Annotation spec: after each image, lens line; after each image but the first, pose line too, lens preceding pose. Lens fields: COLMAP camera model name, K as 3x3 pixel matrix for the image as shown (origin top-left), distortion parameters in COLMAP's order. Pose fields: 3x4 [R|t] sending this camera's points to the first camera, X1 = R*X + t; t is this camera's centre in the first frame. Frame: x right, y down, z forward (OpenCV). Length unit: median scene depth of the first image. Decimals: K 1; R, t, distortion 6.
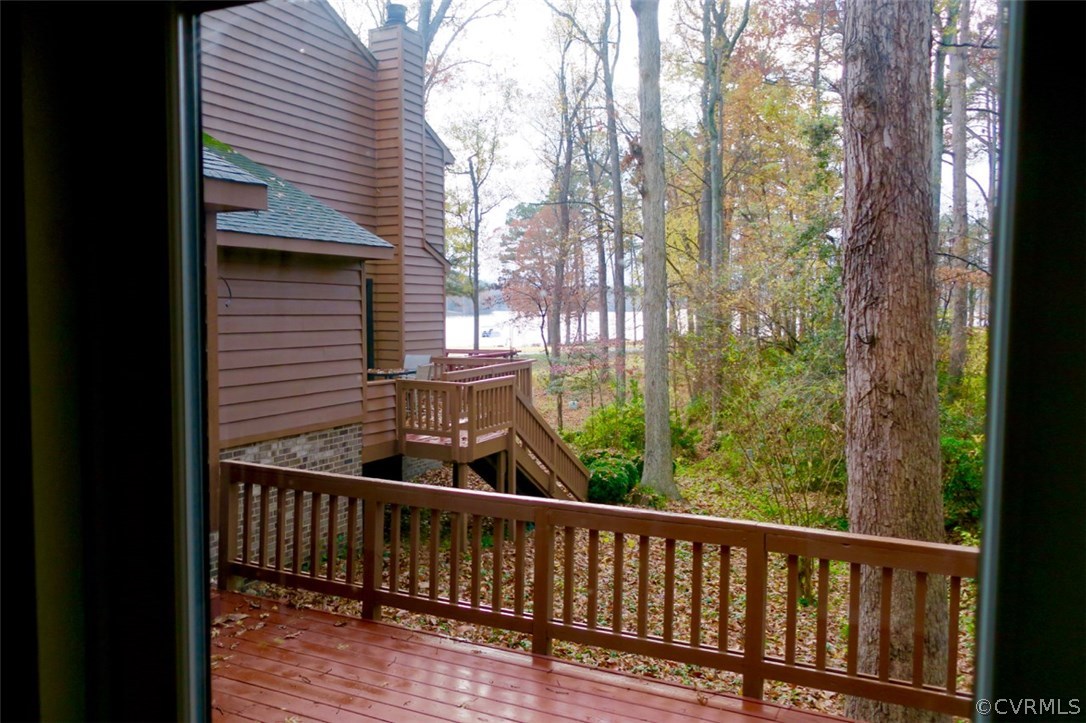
lens RADIAL K [[849.6, 0, 543.0], [0, 849.6, 361.5], [0, 0, 1]] dist [-0.005123, 0.000239]
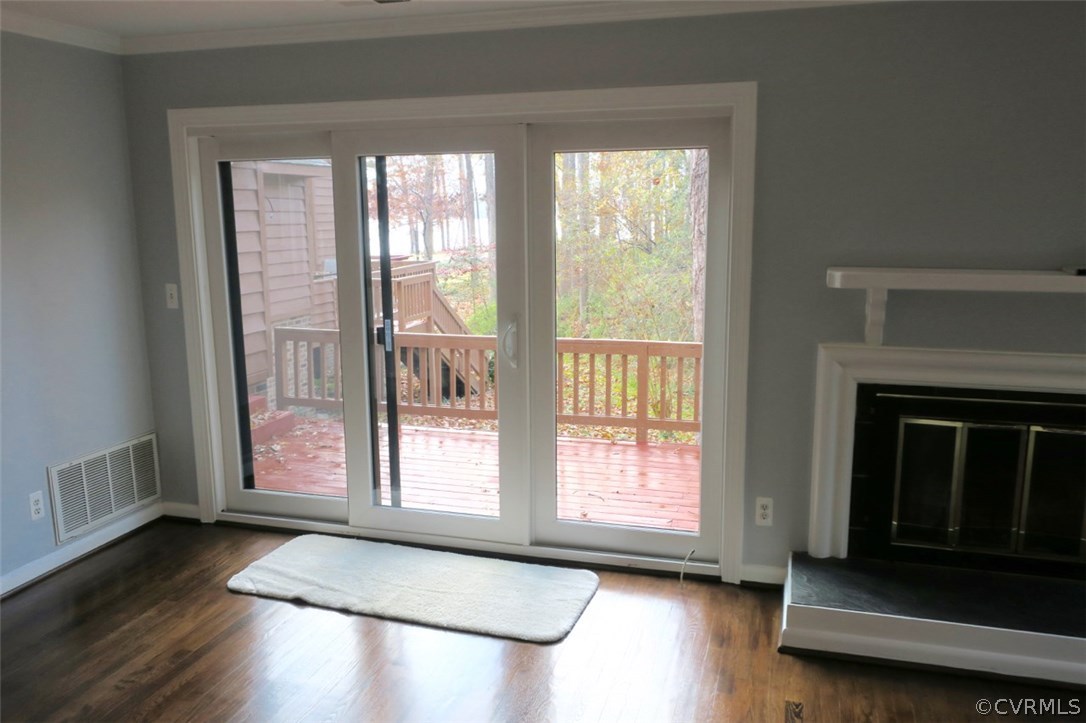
lens RADIAL K [[849.6, 0, 543.0], [0, 849.6, 361.5], [0, 0, 1]] dist [-0.005123, 0.000239]
pose [[0.986219, -0.042210, 0.159973, -0.084132], [0.024701, 0.993636, 0.109899, 0.014514], [-0.163594, -0.104433, 0.980985, -0.247425]]
